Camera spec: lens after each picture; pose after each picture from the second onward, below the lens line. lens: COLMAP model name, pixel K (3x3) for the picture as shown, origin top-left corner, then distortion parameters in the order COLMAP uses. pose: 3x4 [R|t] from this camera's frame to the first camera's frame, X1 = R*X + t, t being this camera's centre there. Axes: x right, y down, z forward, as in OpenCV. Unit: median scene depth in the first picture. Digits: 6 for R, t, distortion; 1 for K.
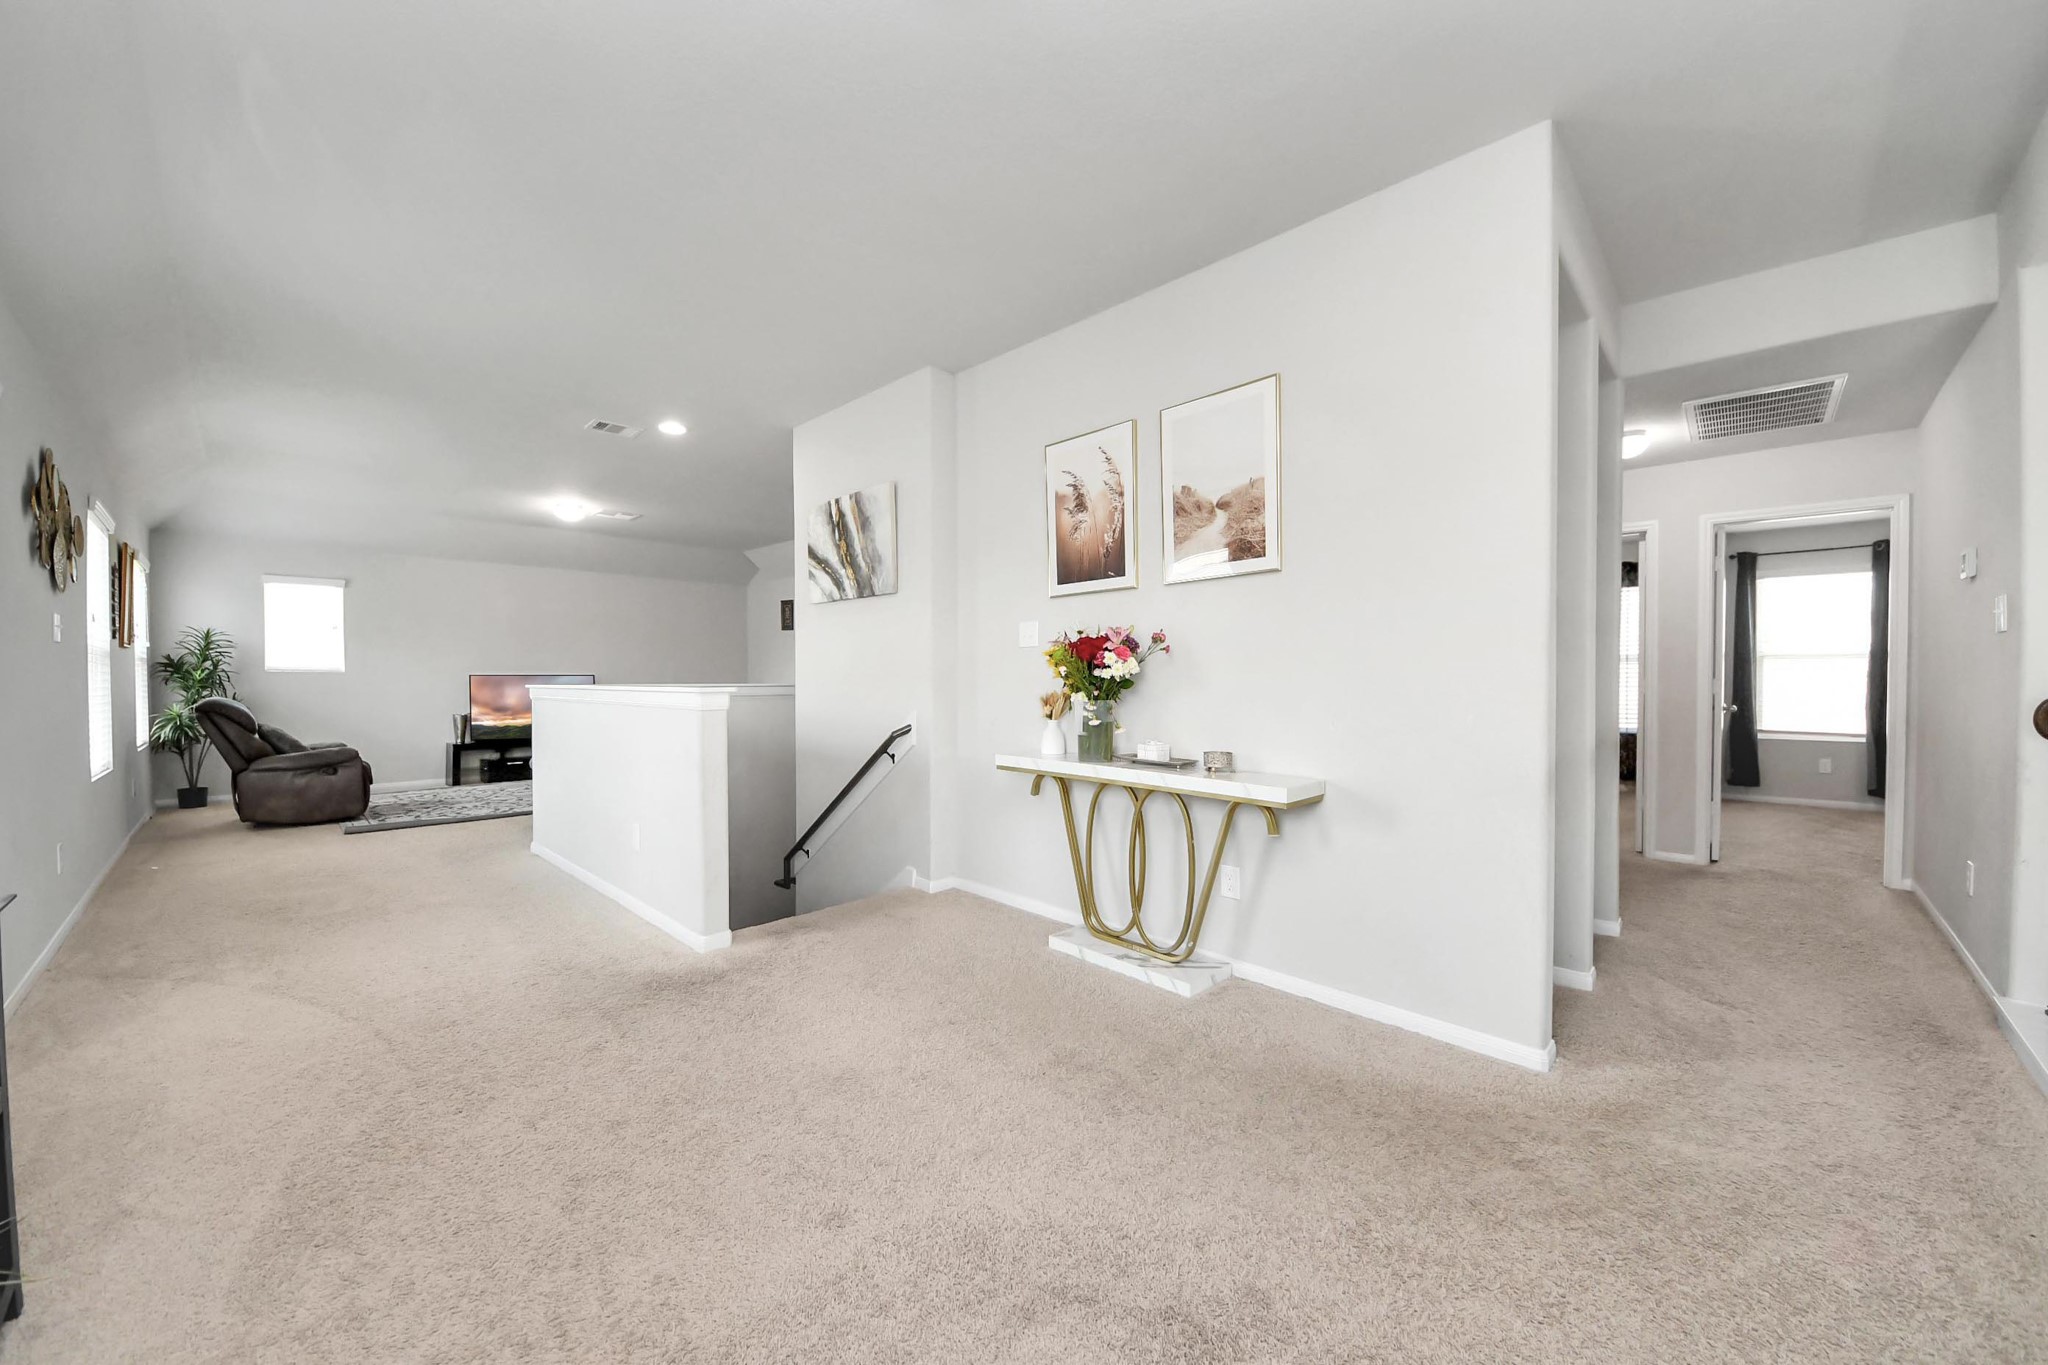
lens RADIAL K [[827.9, 0, 1024.0], [0, 827.9, 682.5], [0, 0, 1]] dist [-0.000261, -0.000006]
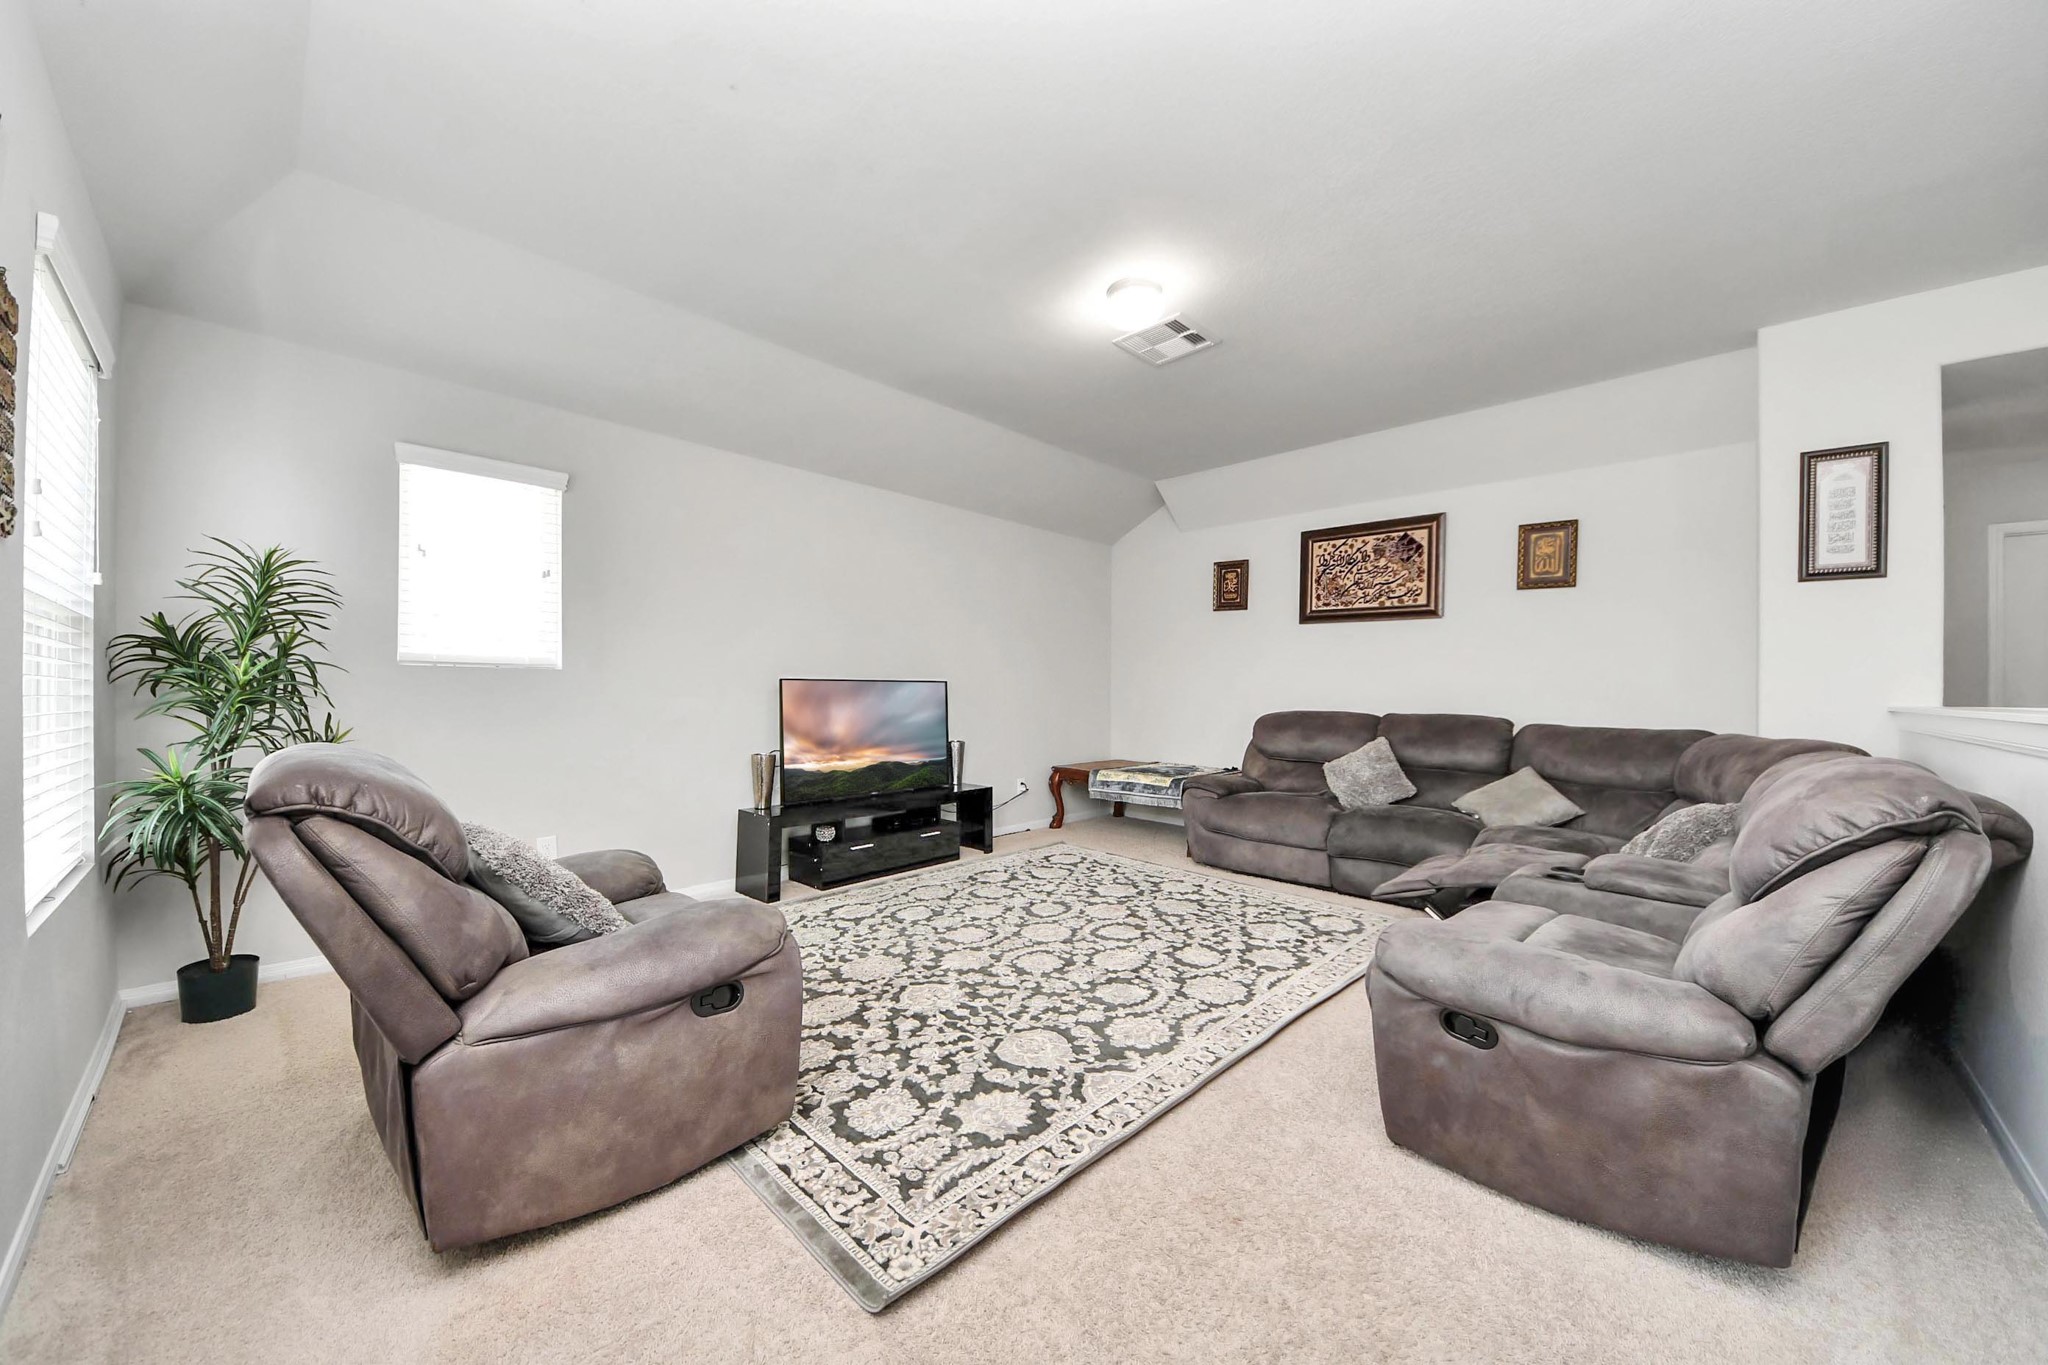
lens RADIAL K [[736.8, 0, 1024.0], [0, 736.8, 682.5], [0, 0, 1]] dist [0.000129, -0.000080]
pose [[0.999155, 0.003151, 0.040972, -0.641084], [-0.002397, 0.999827, -0.018444, 0.002173], [-0.041023, 0.018330, 0.998990, 0.636114]]
